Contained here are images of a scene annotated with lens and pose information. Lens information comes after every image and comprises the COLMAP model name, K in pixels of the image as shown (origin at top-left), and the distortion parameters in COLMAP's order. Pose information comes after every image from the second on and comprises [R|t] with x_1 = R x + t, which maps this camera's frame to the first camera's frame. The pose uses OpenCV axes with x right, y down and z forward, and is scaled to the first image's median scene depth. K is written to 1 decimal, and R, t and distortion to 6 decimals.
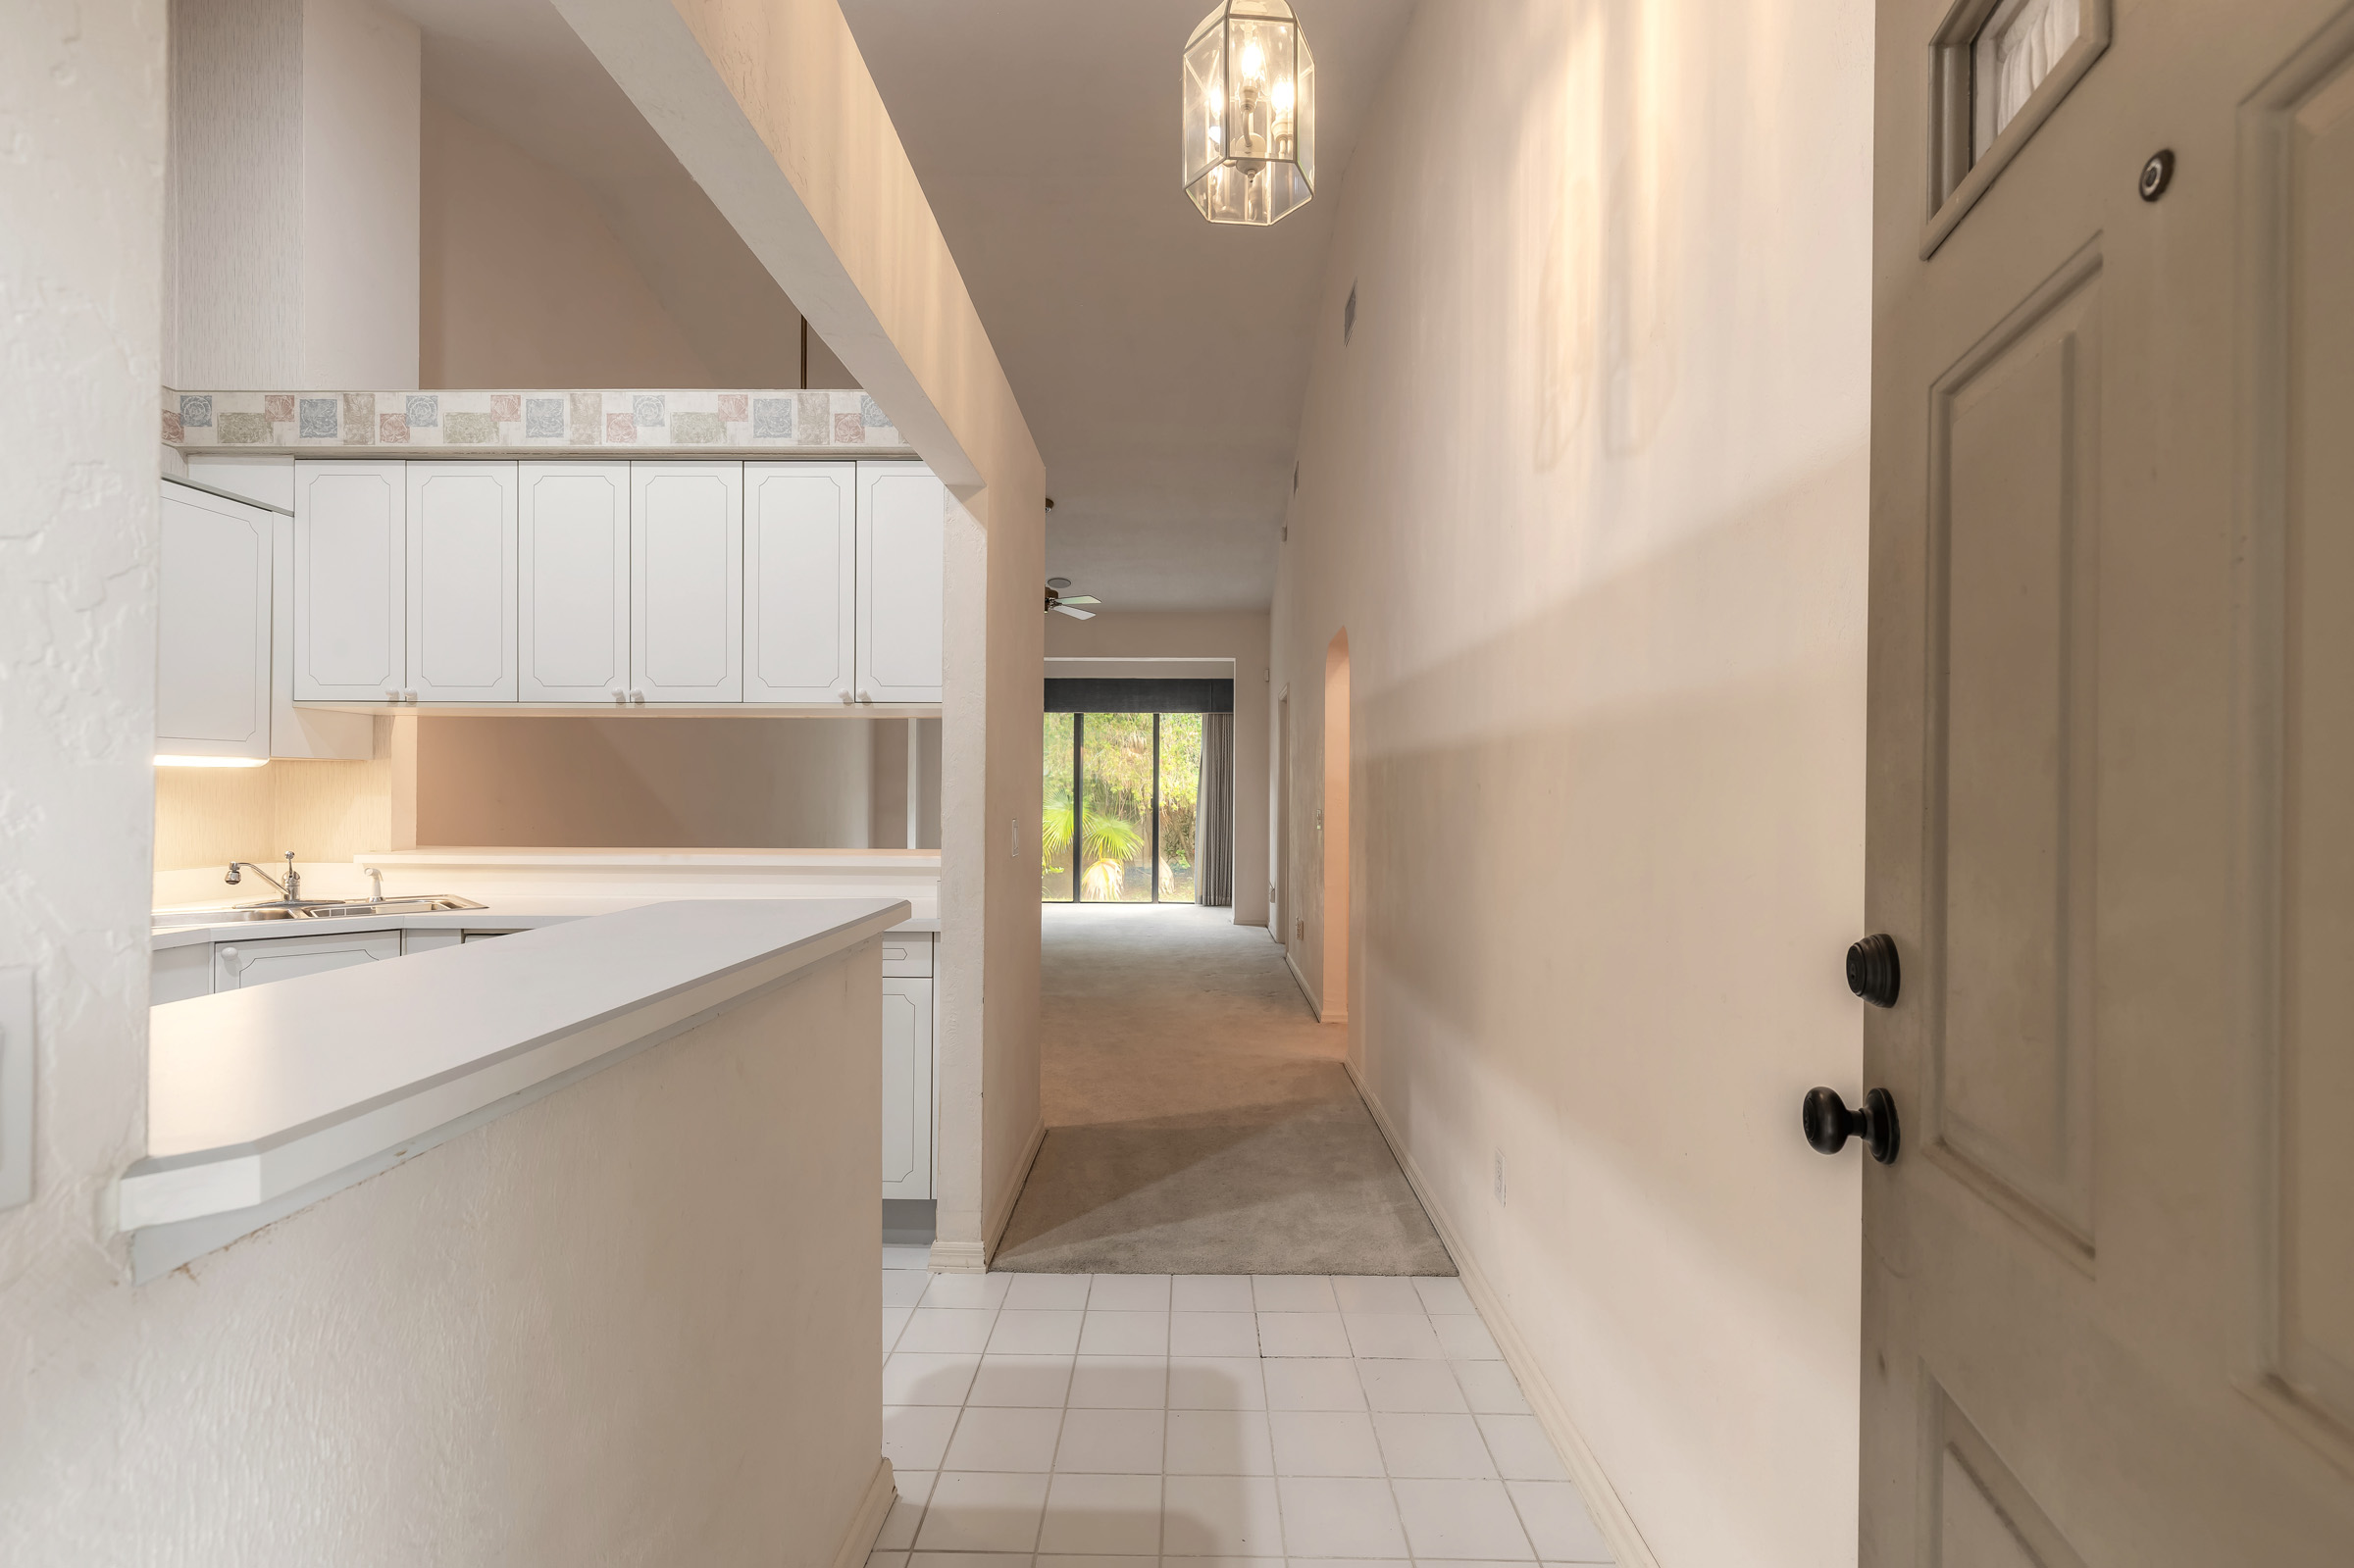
lens RADIAL K [[1065.5, 0, 1178.1], [0, 1065.5, 781.2], [0, 0, 1]] dist [0.013233, -0.002385]
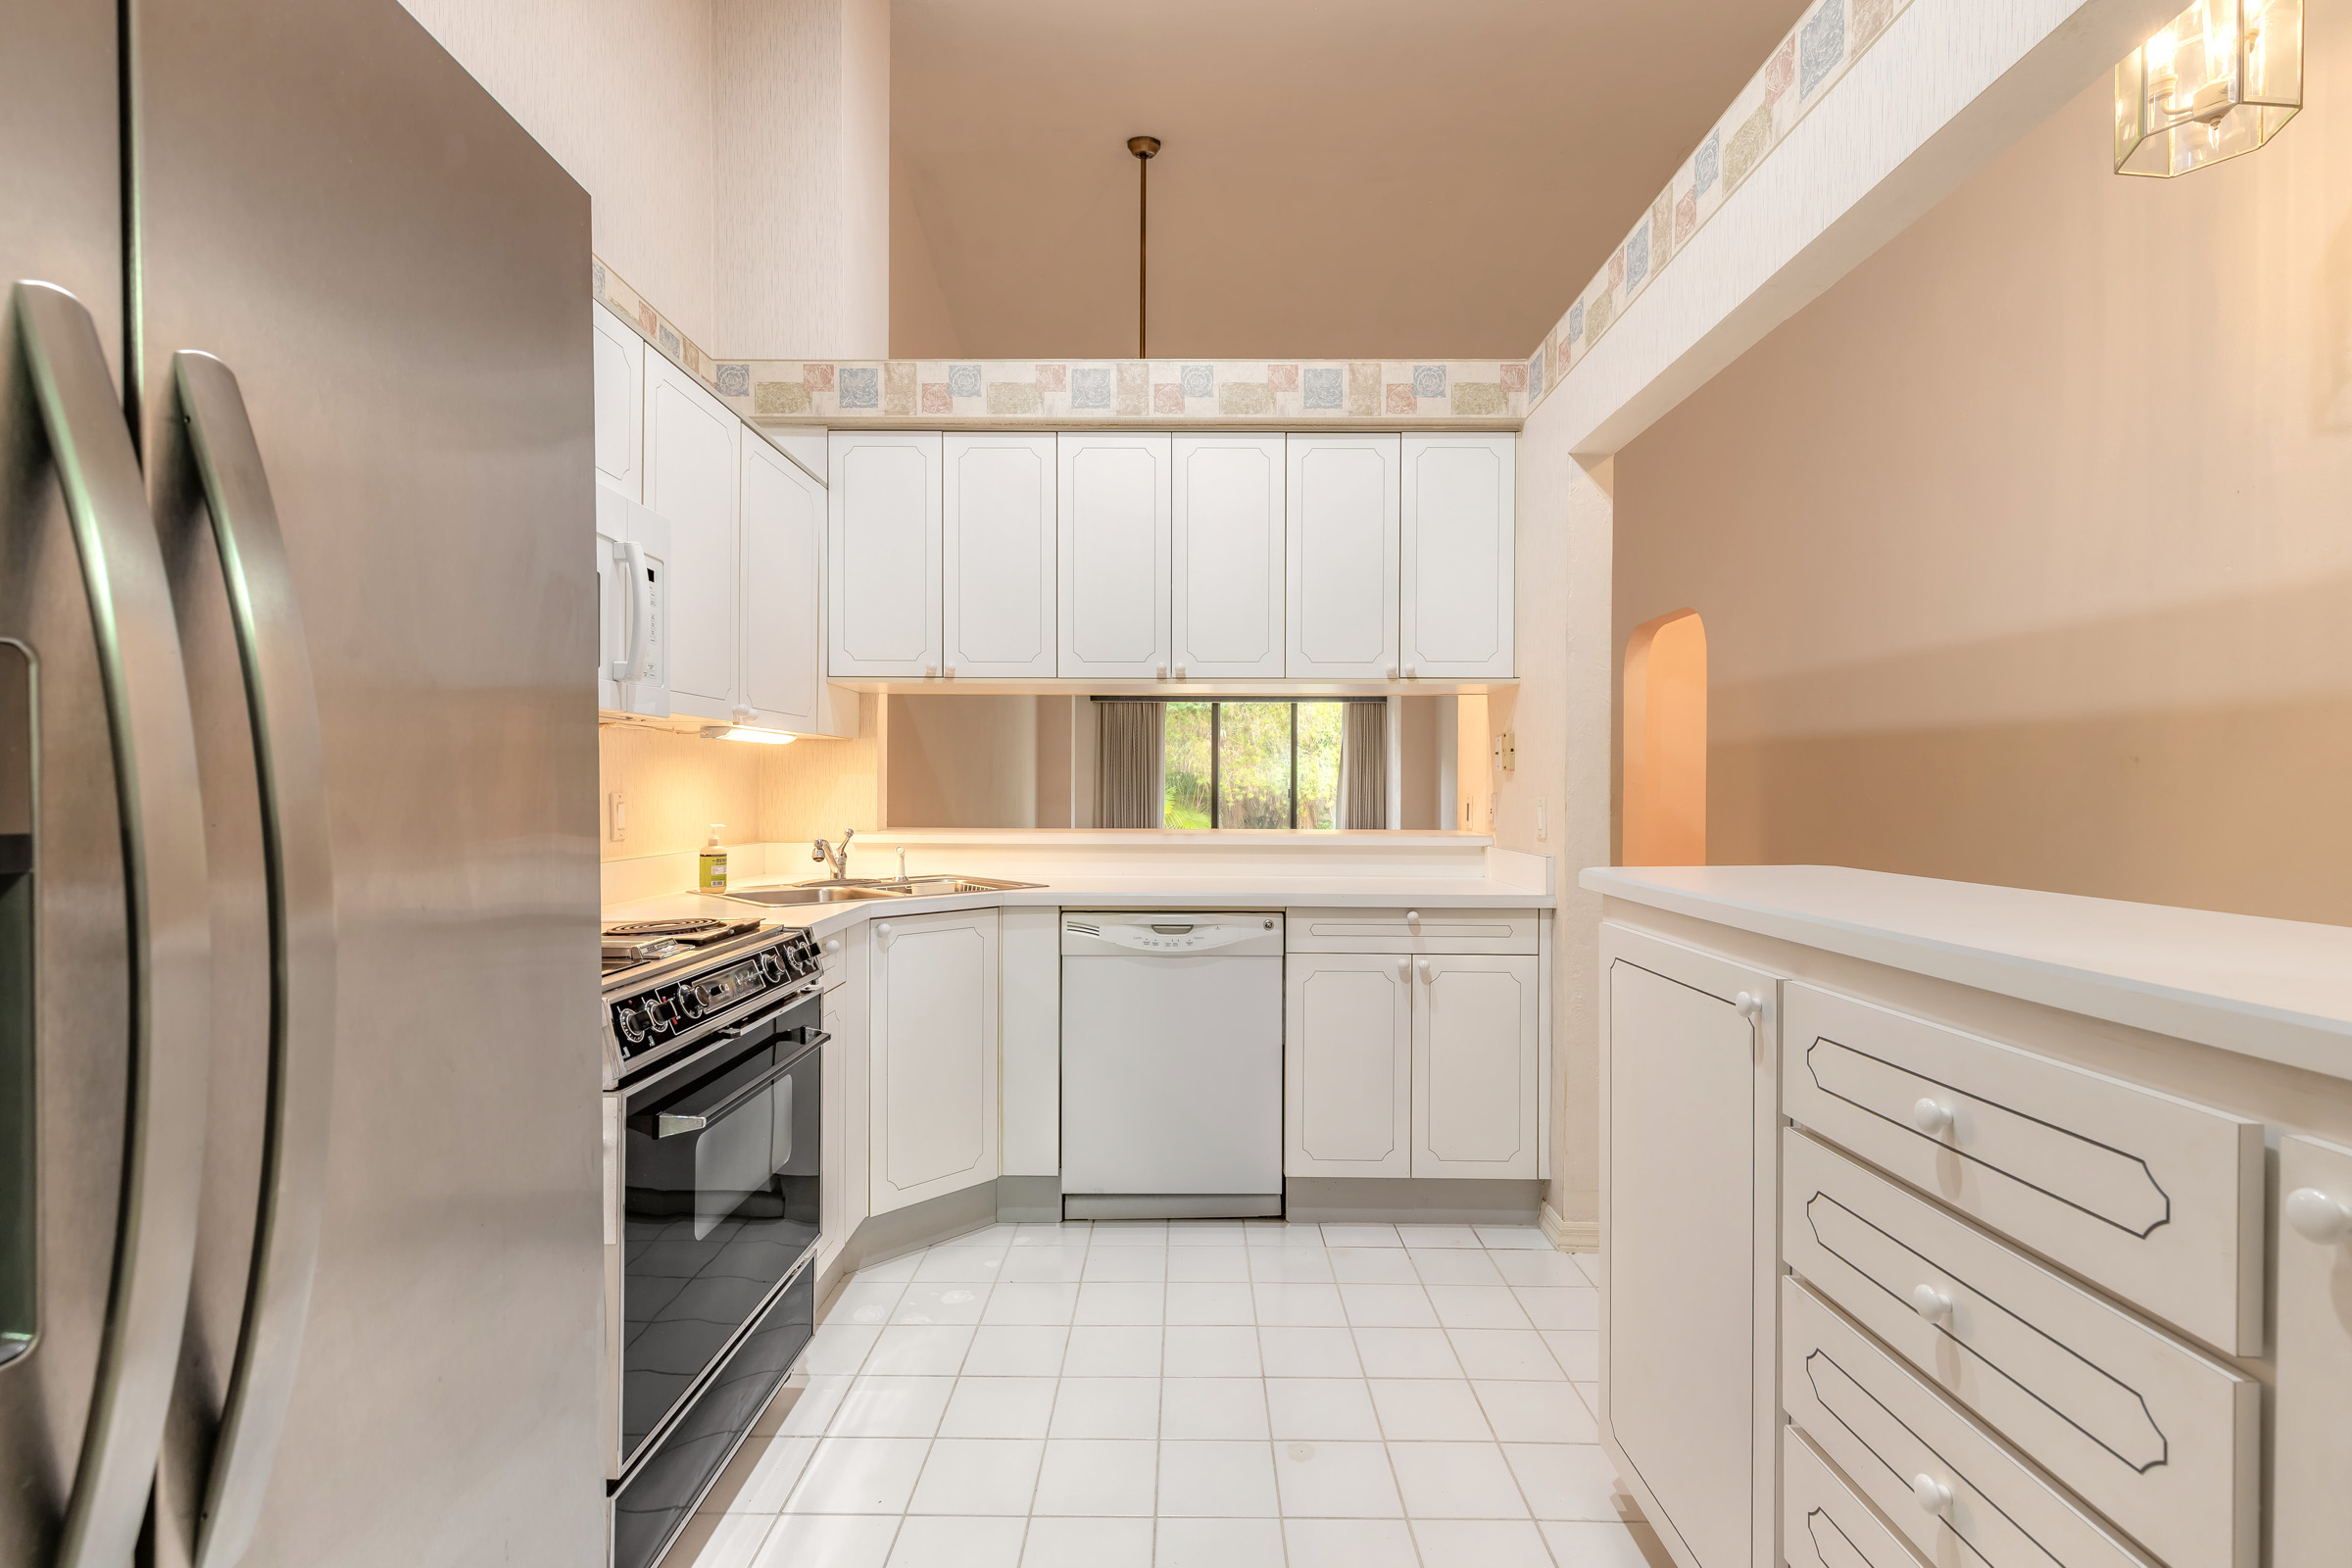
lens RADIAL K [[1064.7, 0, 1181.7], [0, 1064.7, 780.7], [0, 0, 1]] dist [0.013233, -0.002385]
pose [[0.999920, 0.000620, 0.012663, -0.516993], [-0.000912, 0.999733, 0.023095, -0.001557], [-0.012646, -0.023105, 0.999653, 0.011592]]
